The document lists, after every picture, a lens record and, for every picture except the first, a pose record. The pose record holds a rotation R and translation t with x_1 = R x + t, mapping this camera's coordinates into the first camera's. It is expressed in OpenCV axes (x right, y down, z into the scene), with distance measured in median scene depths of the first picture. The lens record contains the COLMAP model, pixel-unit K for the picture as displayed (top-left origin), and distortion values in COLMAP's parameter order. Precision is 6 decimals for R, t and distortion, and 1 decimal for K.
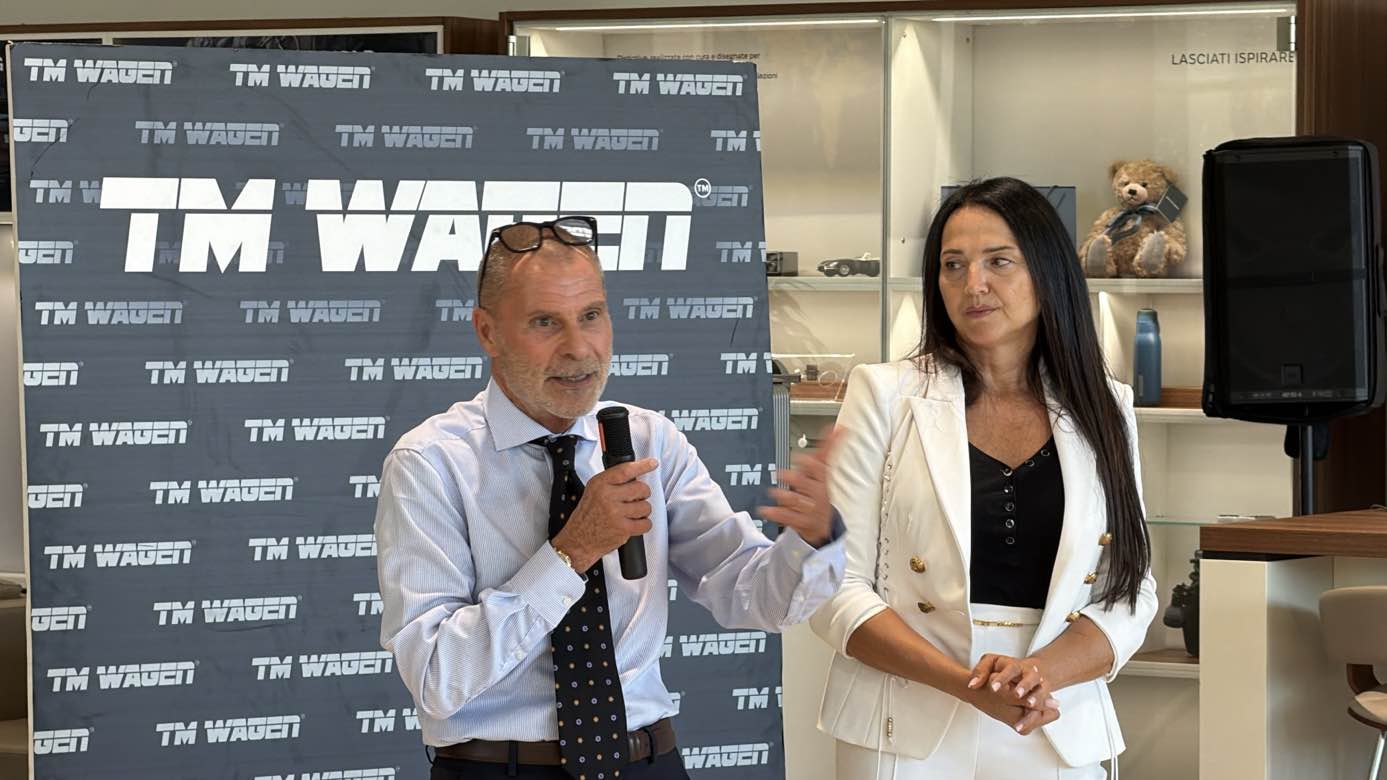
lens RADIAL K [[5167.2, 0, 693.5], [0, 5167.2, 390.0], [0, 0, 1]] dist [0.334138, 0.056036]
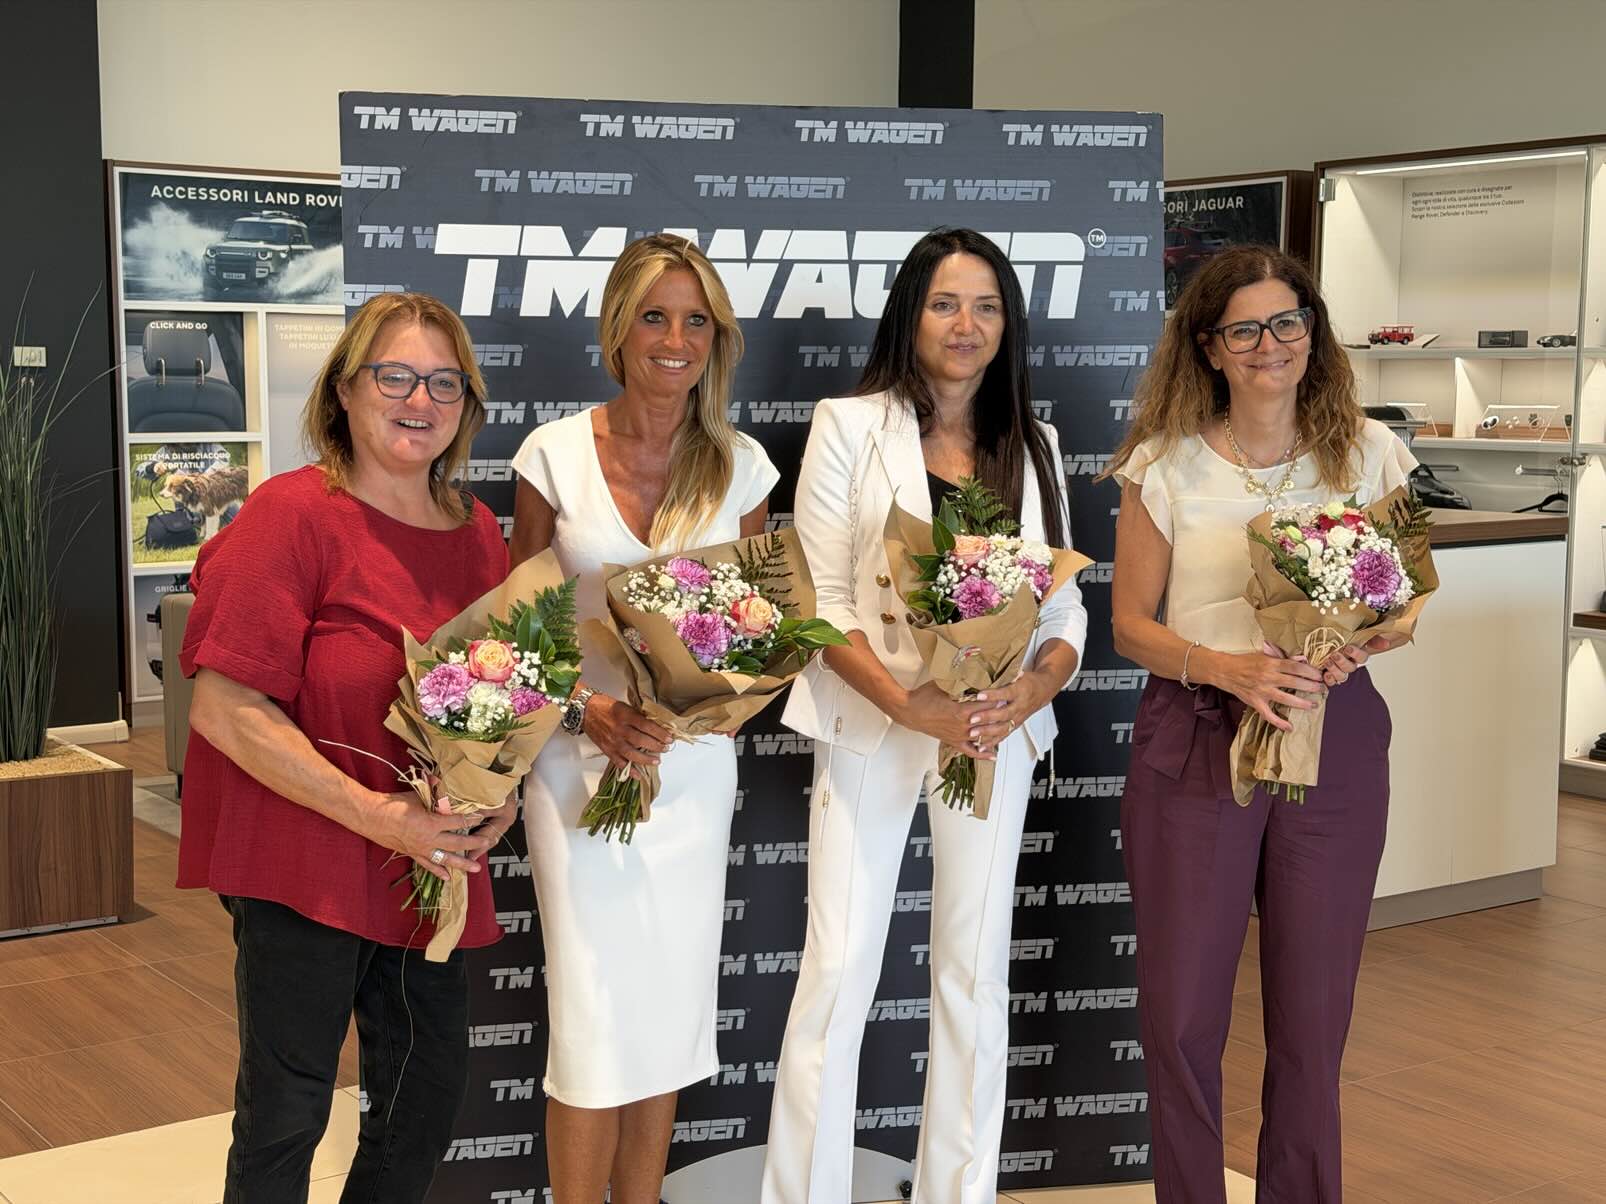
lens RADIAL K [[2318.8, 0, 797.1], [0, 2318.8, 622.7], [0, 0, 1]] dist [0.166302, -0.091535]
pose [[0.926605, 0.044135, -0.373437, 0.130290], [-0.012318, 0.996118, 0.087162, -0.002615], [0.375835, -0.076165, 0.923551, 0.569867]]
